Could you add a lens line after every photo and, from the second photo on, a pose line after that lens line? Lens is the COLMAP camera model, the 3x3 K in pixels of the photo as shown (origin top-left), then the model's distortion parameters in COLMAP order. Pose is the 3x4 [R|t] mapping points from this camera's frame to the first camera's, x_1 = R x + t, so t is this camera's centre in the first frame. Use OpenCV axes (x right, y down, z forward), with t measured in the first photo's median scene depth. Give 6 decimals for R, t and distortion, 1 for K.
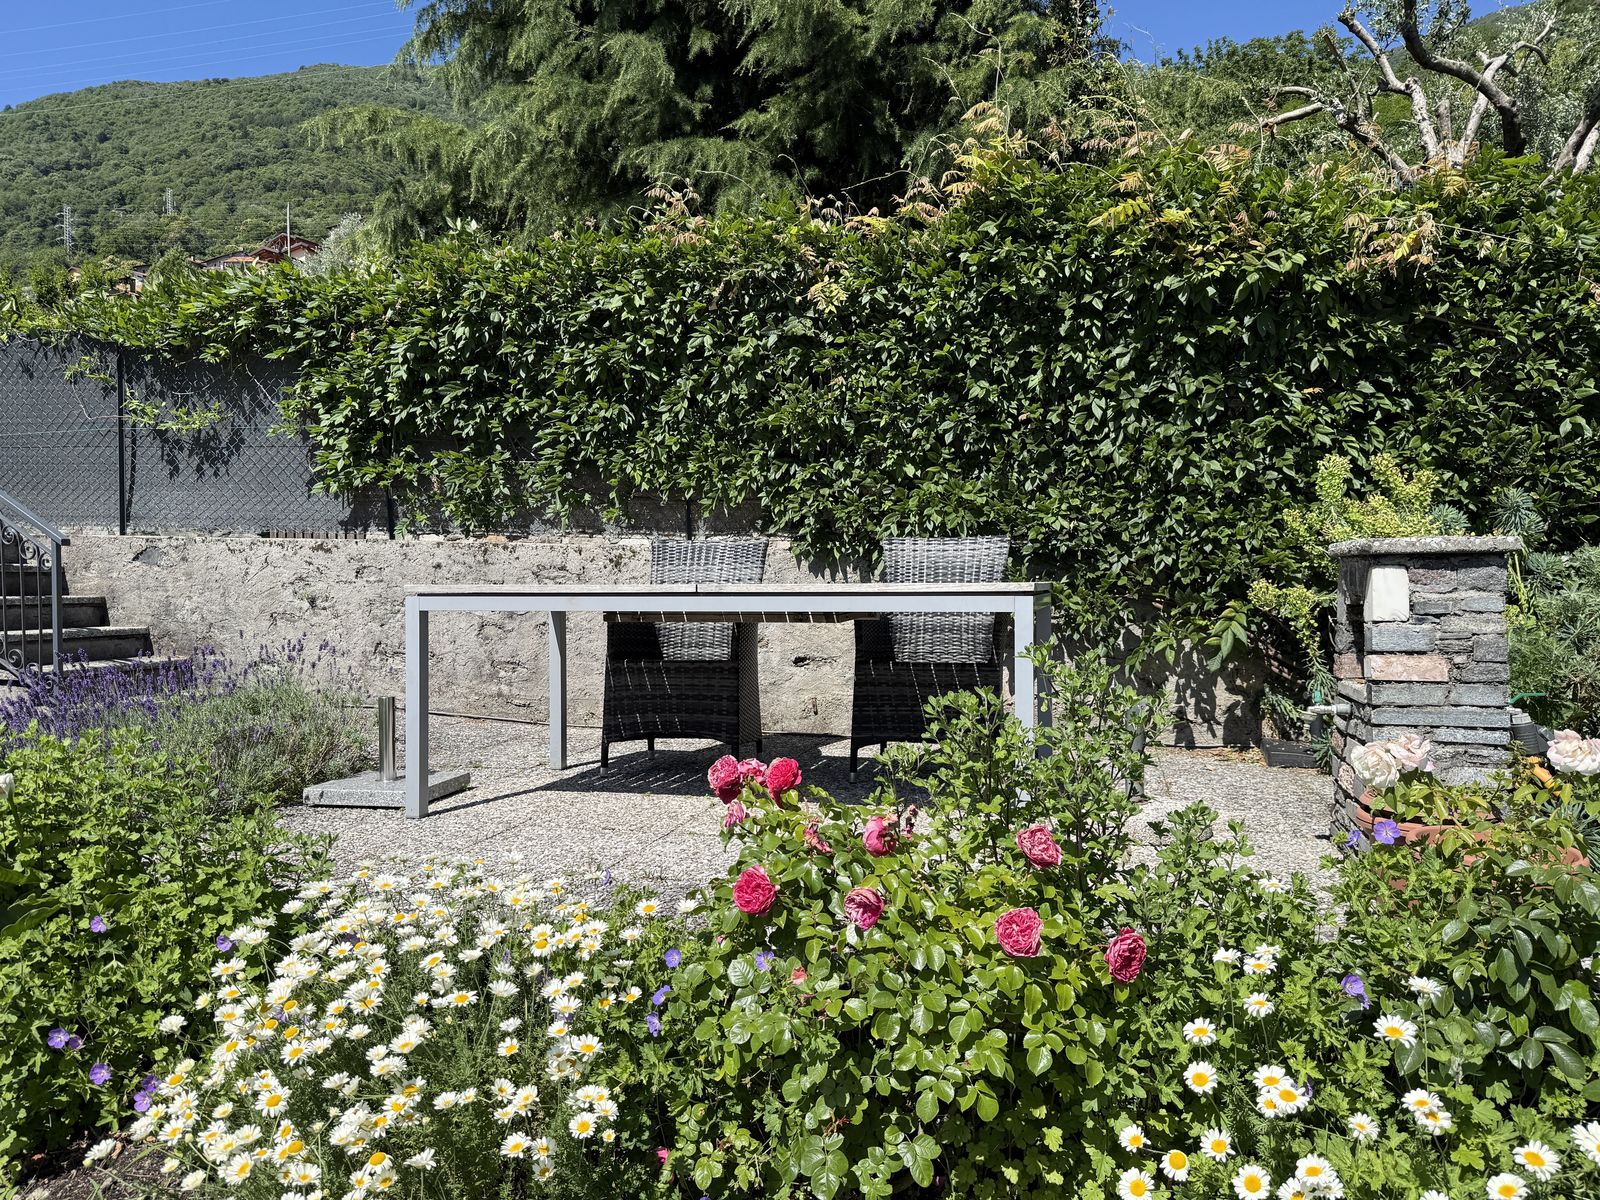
lens RADIAL K [[1141.8, 0, 800.0], [0, 1141.8, 600.0], [0, 0, 1]] dist [0.059962, -0.095303]
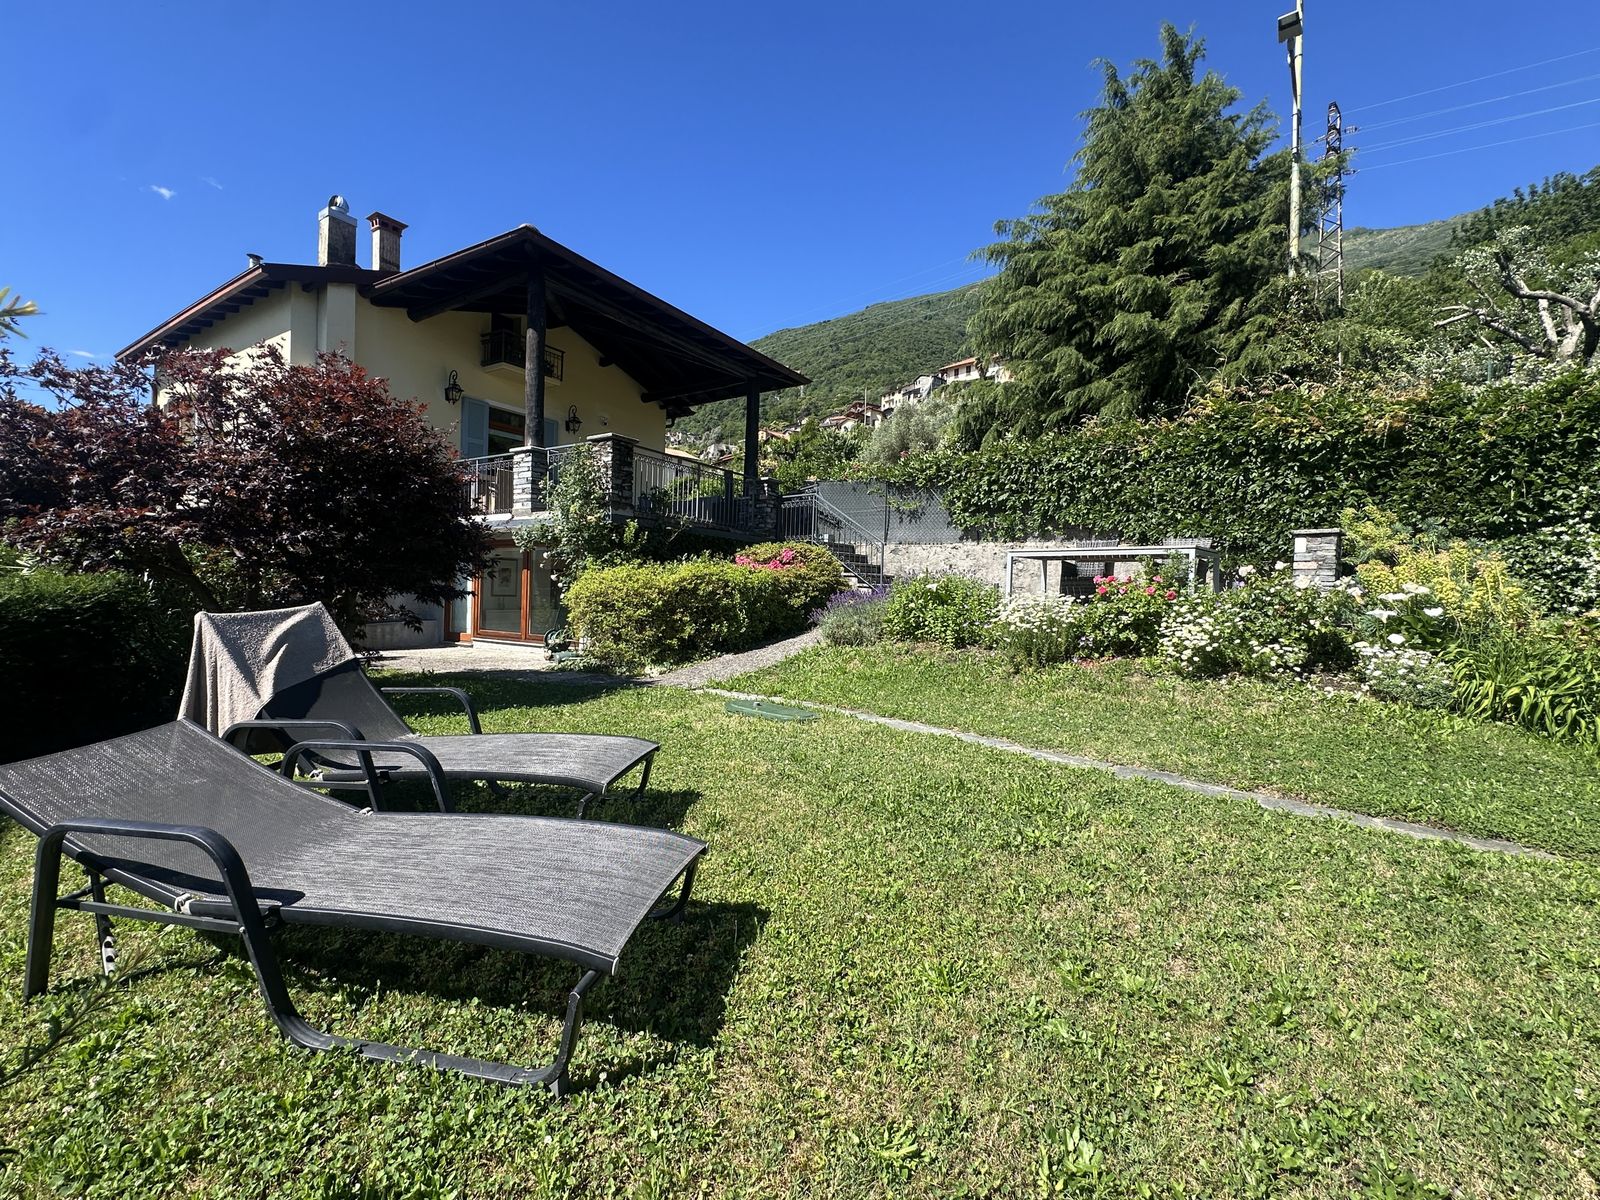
lens RADIAL K [[682.9, 0, 800.0], [0, 682.9, 600.0], [0, 0, 1]] dist [-0.000623, -0.000108]
pose [[0.880483, 0.034187, -0.472844, 0.076774], [-0.036714, 0.999318, 0.003887, 0.109166], [0.472654, 0.013937, 0.881138, -0.819251]]
